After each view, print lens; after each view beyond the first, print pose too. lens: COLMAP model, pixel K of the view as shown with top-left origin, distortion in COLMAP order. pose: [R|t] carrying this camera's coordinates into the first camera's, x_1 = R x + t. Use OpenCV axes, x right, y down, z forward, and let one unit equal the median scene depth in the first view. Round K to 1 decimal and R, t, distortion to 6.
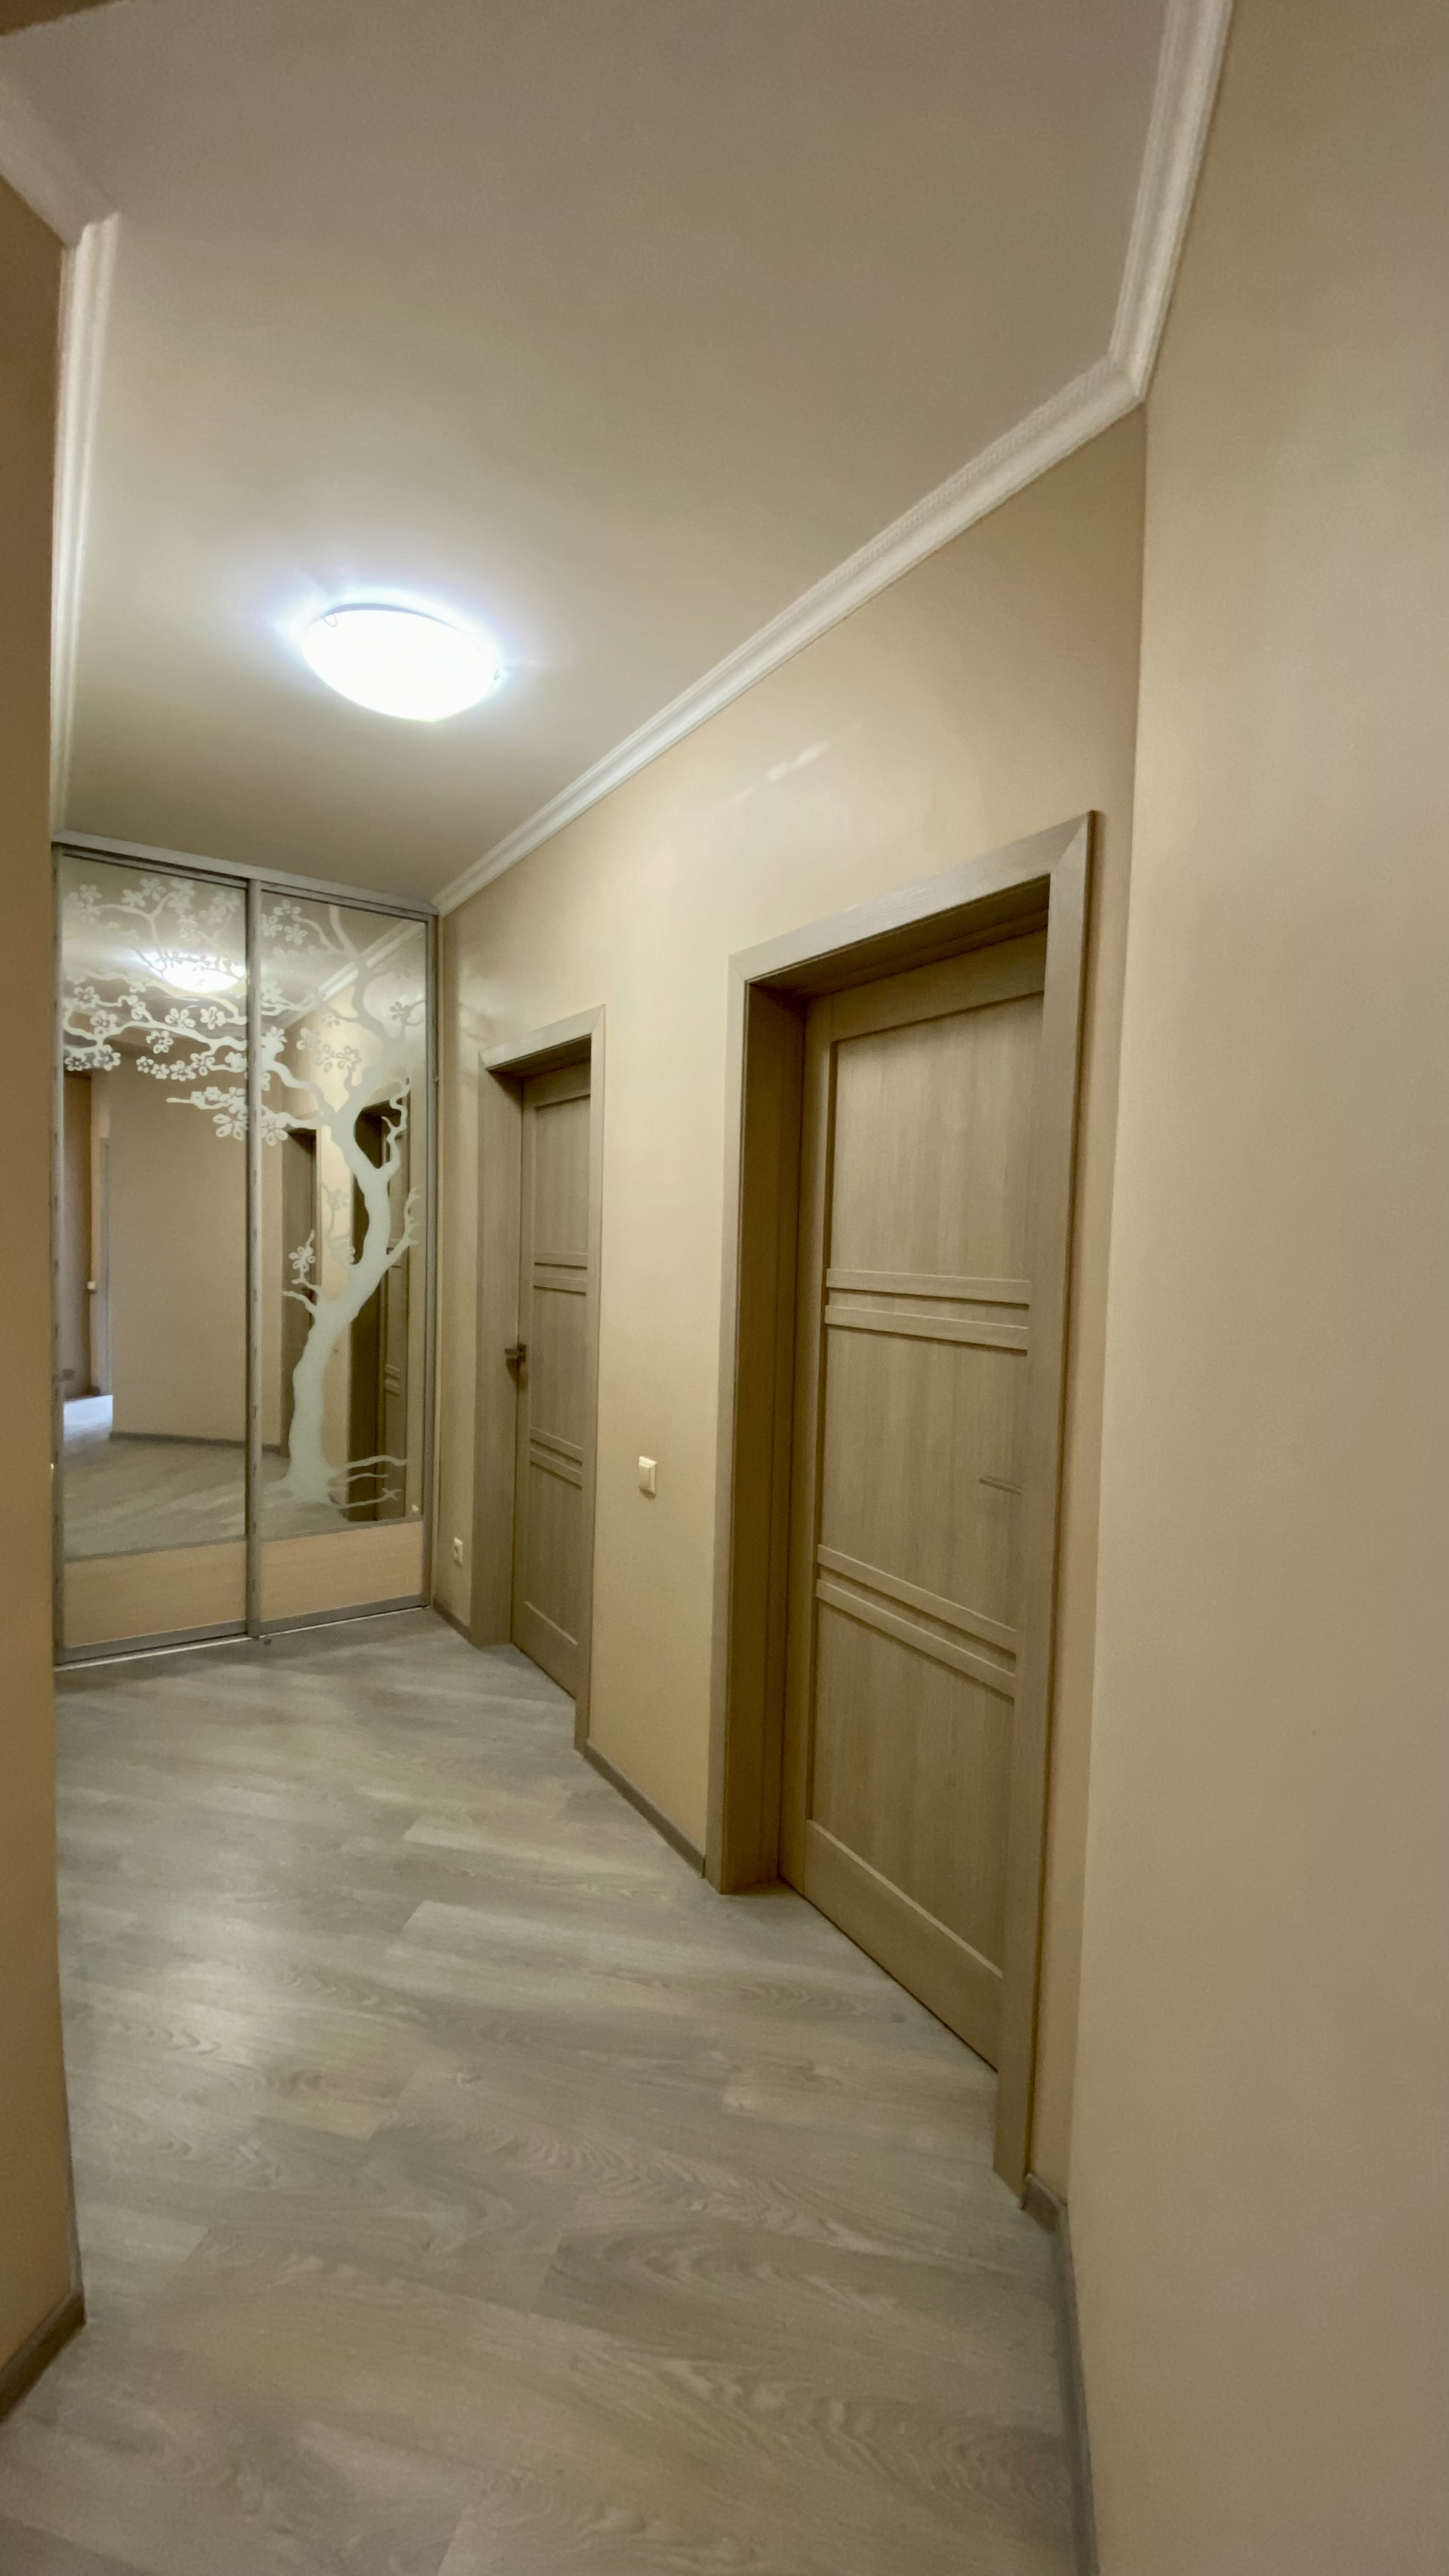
lens RADIAL K [[1030.6, 0, 733.2], [0, 1030.6, 1300.5], [0, 0, 1]] dist [0.021561, -0.021104]
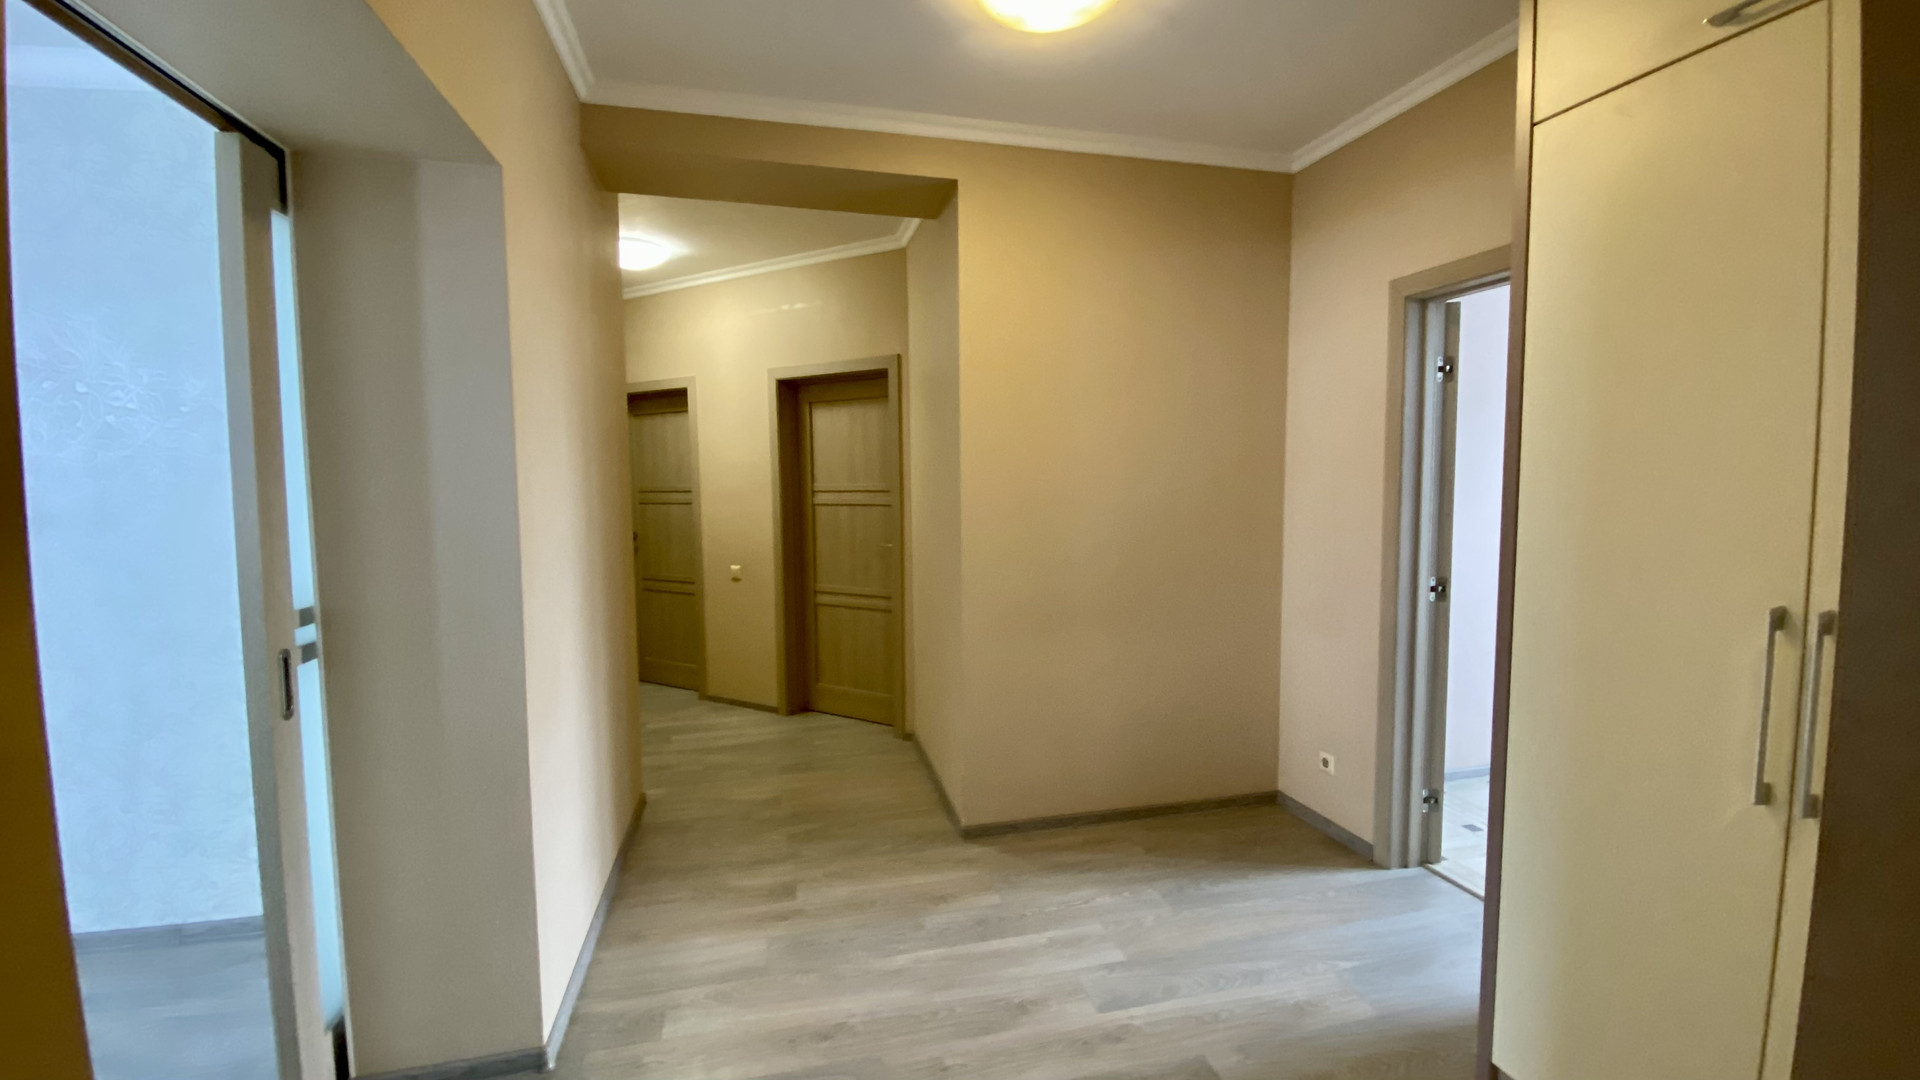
lens RADIAL K [[768.2, 0, 966.1], [0, 768.2, 533.0], [0, 0, 1]] dist [0.021561, -0.021104]
pose [[0.898223, -0.063788, 0.434887, -0.502113], [0.058585, 0.997960, 0.025376, 0.080931], [-0.435618, 0.002684, 0.900127, -1.175112]]
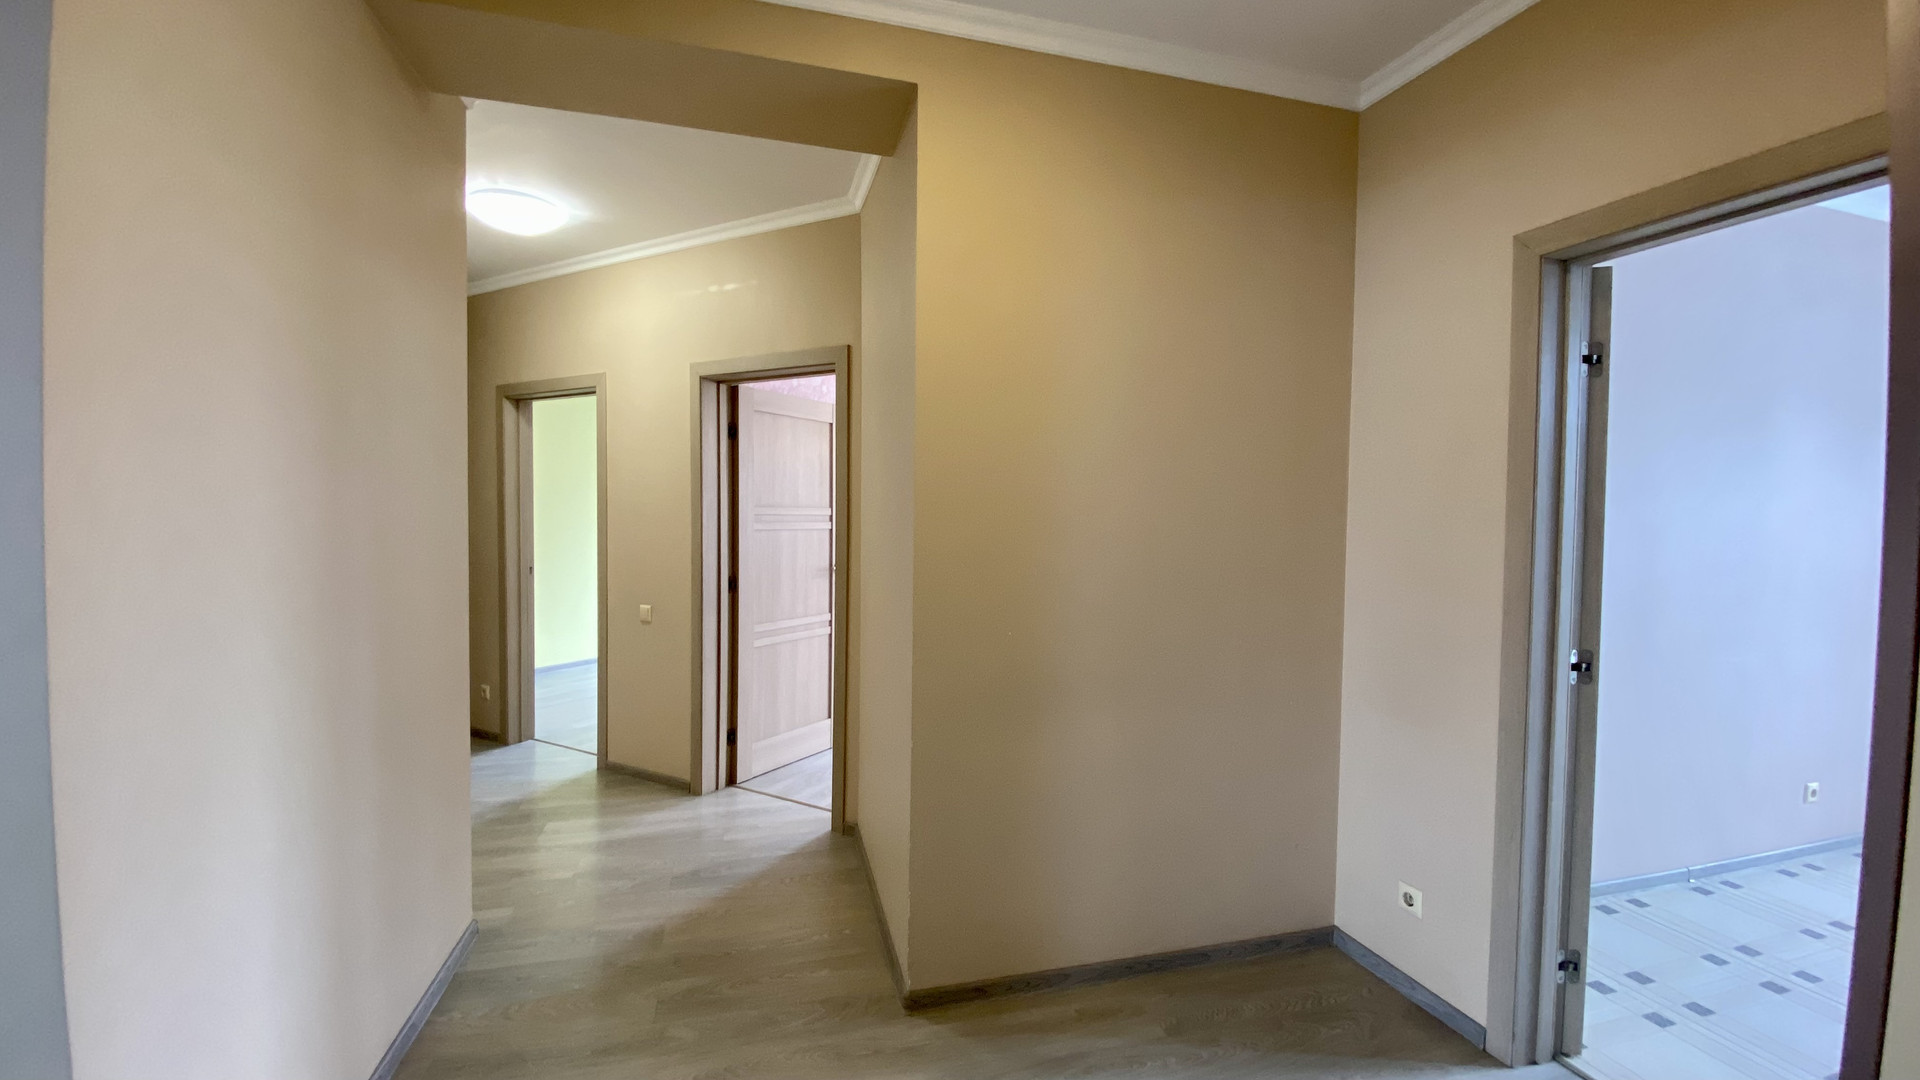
lens RADIAL K [[768.2, 0, 962.4], [0, 768.2, 537.7], [0, 0, 1]] dist [0.021561, -0.021104]
pose [[0.889764, -0.031037, 0.455365, -0.278946], [0.039407, 0.999184, -0.008896, 0.078874], [-0.454717, 0.025860, 0.890260, -0.801064]]
